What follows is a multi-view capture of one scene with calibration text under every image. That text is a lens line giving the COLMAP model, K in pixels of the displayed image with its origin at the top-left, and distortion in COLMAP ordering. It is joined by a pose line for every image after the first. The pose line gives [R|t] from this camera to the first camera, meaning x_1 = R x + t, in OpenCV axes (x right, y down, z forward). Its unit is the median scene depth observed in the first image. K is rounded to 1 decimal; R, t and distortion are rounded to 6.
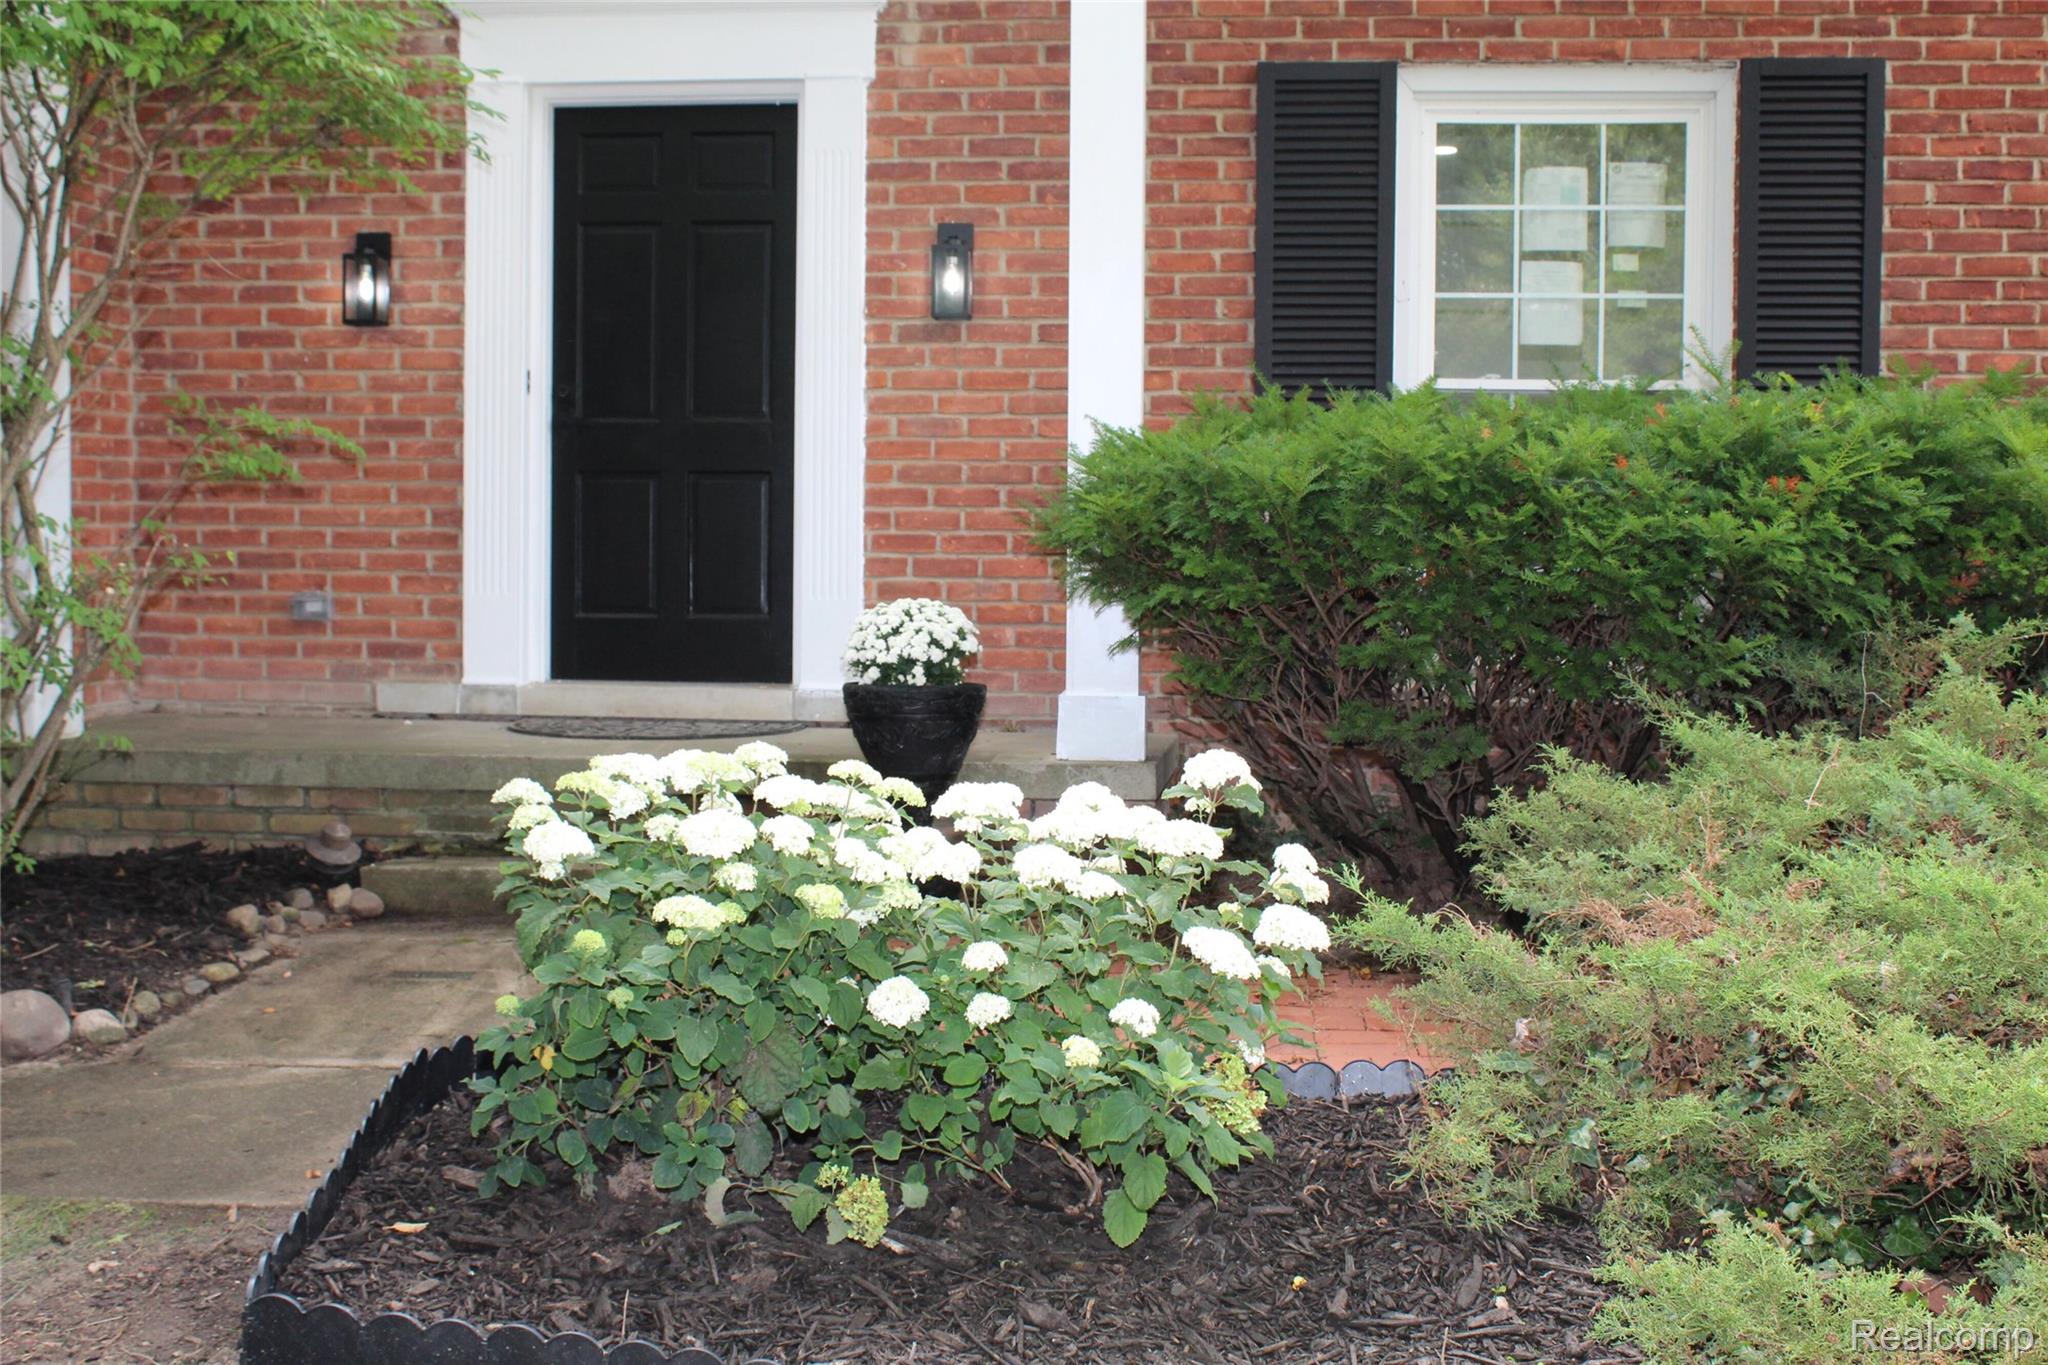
lens RADIAL K [[2282.0, 0, 1024.0], [0, 2282.0, 682.5], [0, 0, 1]] dist [-0.116708, 0.151274]
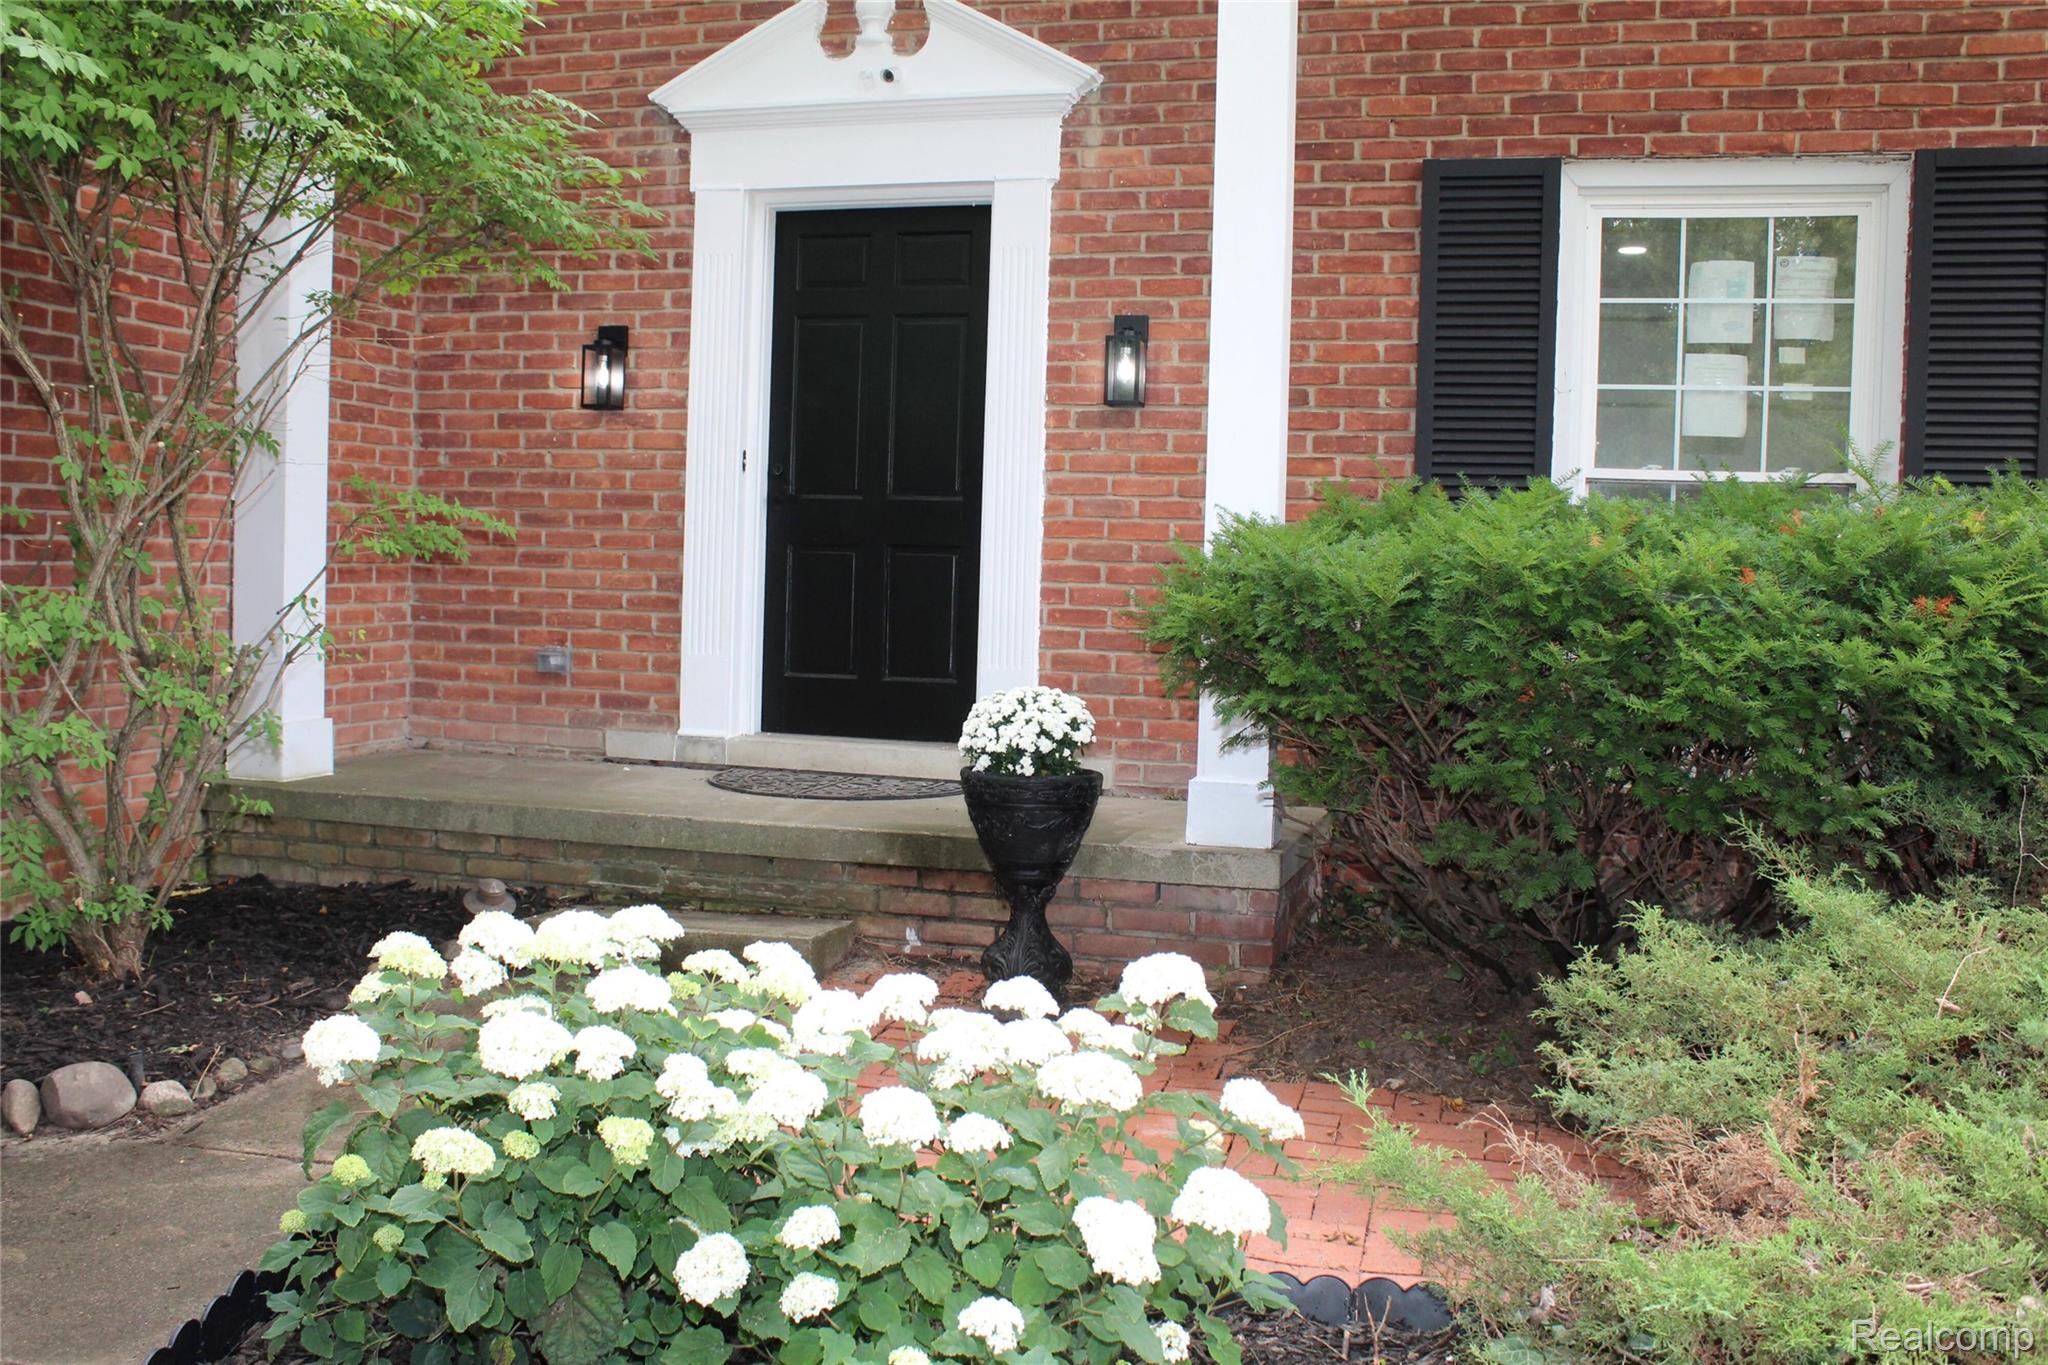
lens RADIAL K [[1815.1, 0, 1024.0], [0, 1815.1, 682.5], [0, 0, 1]] dist [-0.157747, 0.158781]
pose [[0.985208, 0.029066, -0.168879, 0.068273], [-0.029338, 0.999569, 0.000887, -0.031970], [0.168832, 0.004080, 0.985636, 0.171912]]
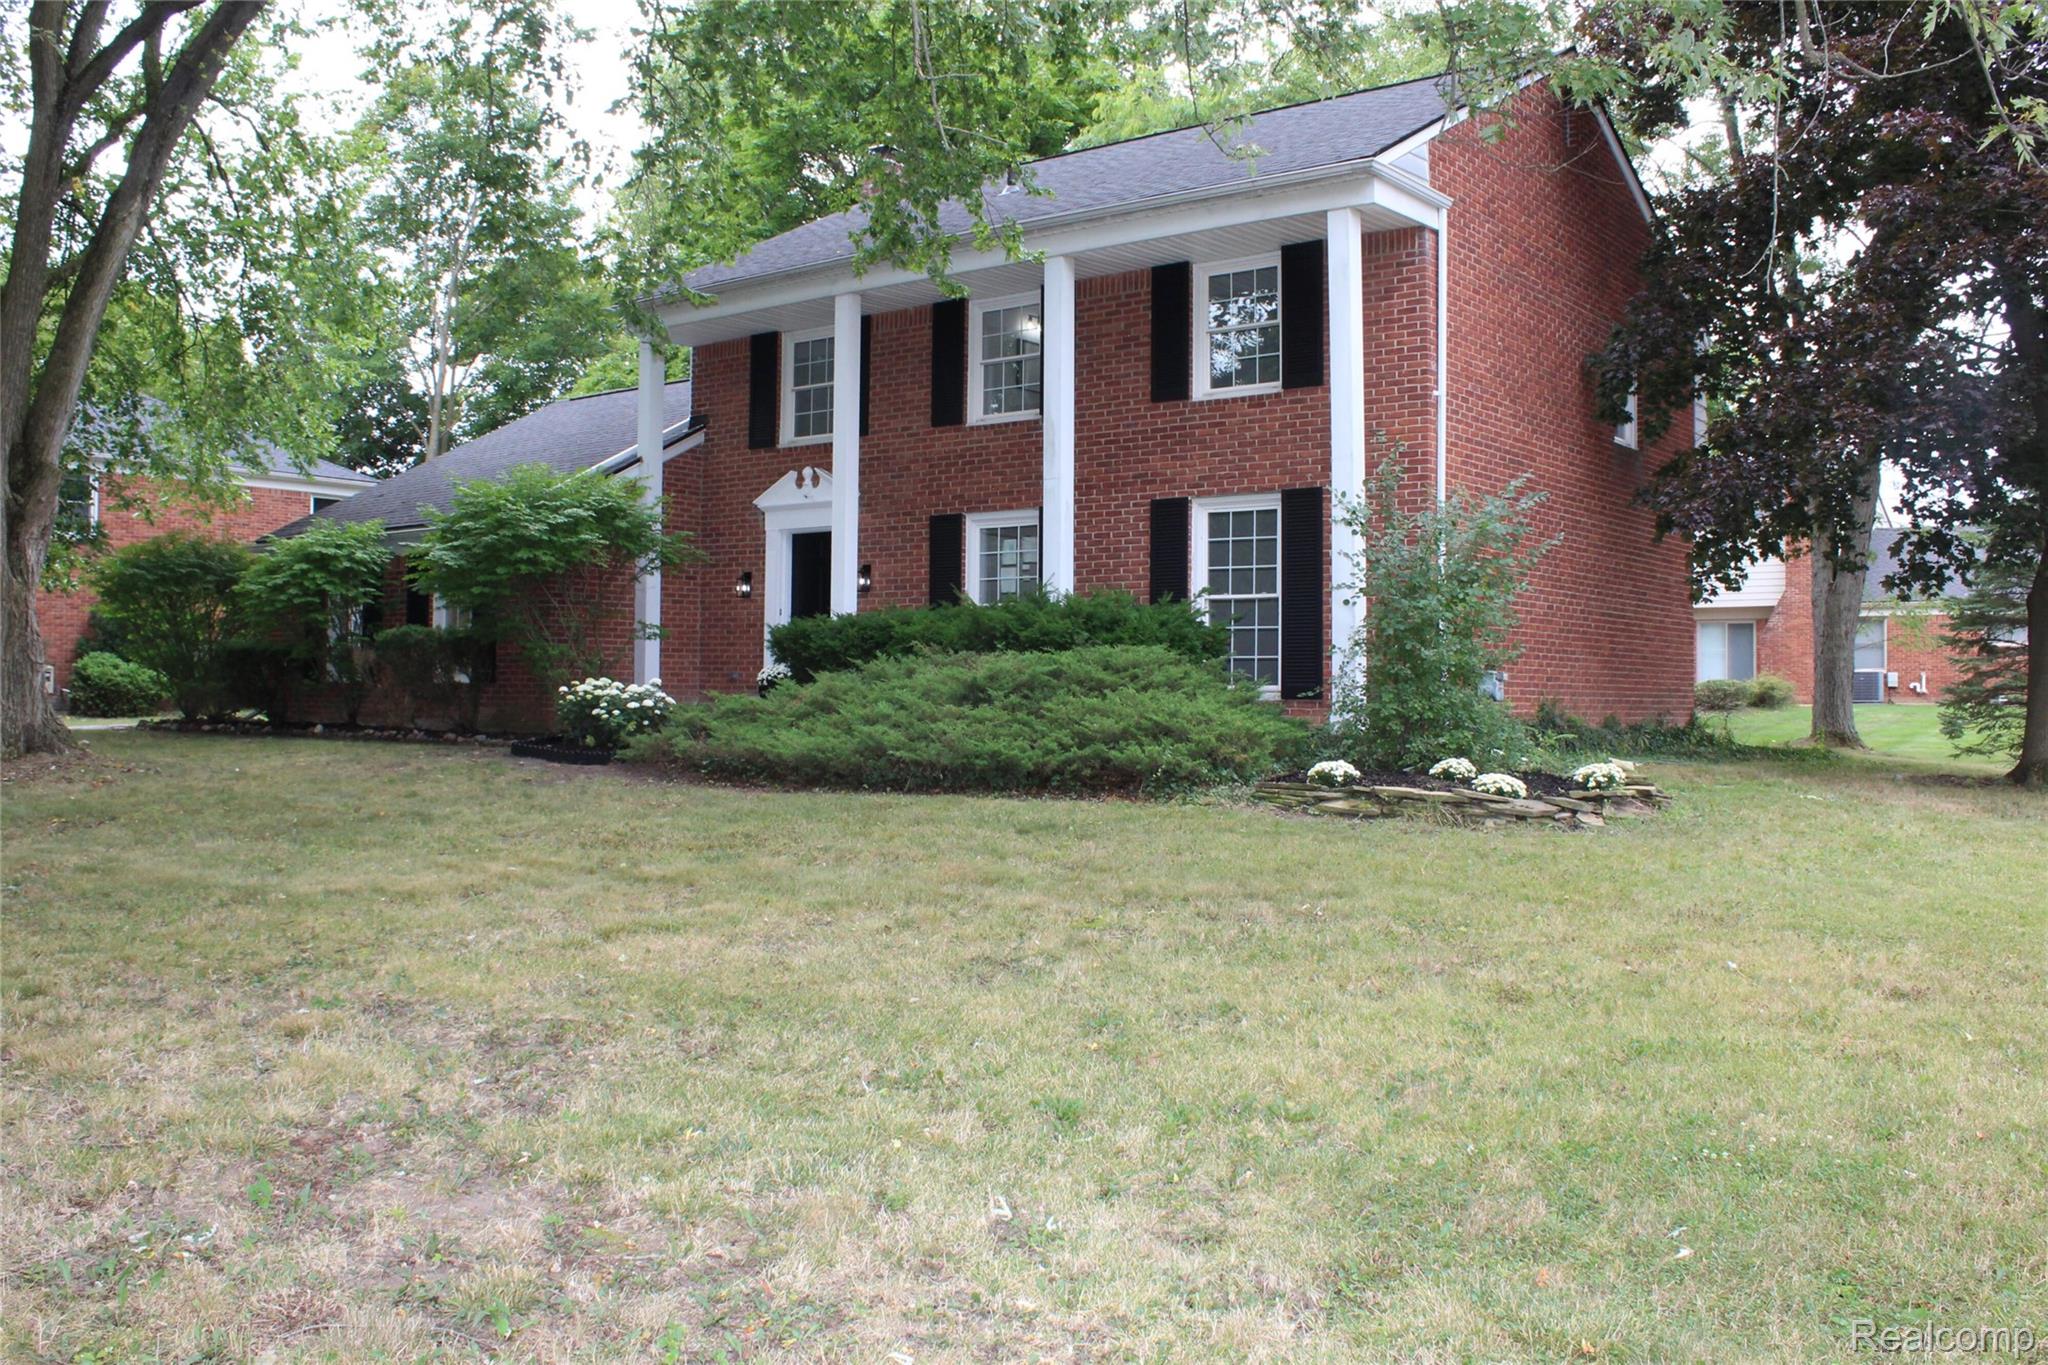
lens RADIAL K [[1960.0, 0, 976.4], [0, 1960.0, 691.1], [0, 0, 1]] dist [-0.142827, 0.000918]
pose [[0.826119, -0.005548, -0.563468, 1.861216], [-0.033345, 0.997718, -0.058712, 0.169986], [0.562508, 0.067292, 0.824049, -1.425401]]
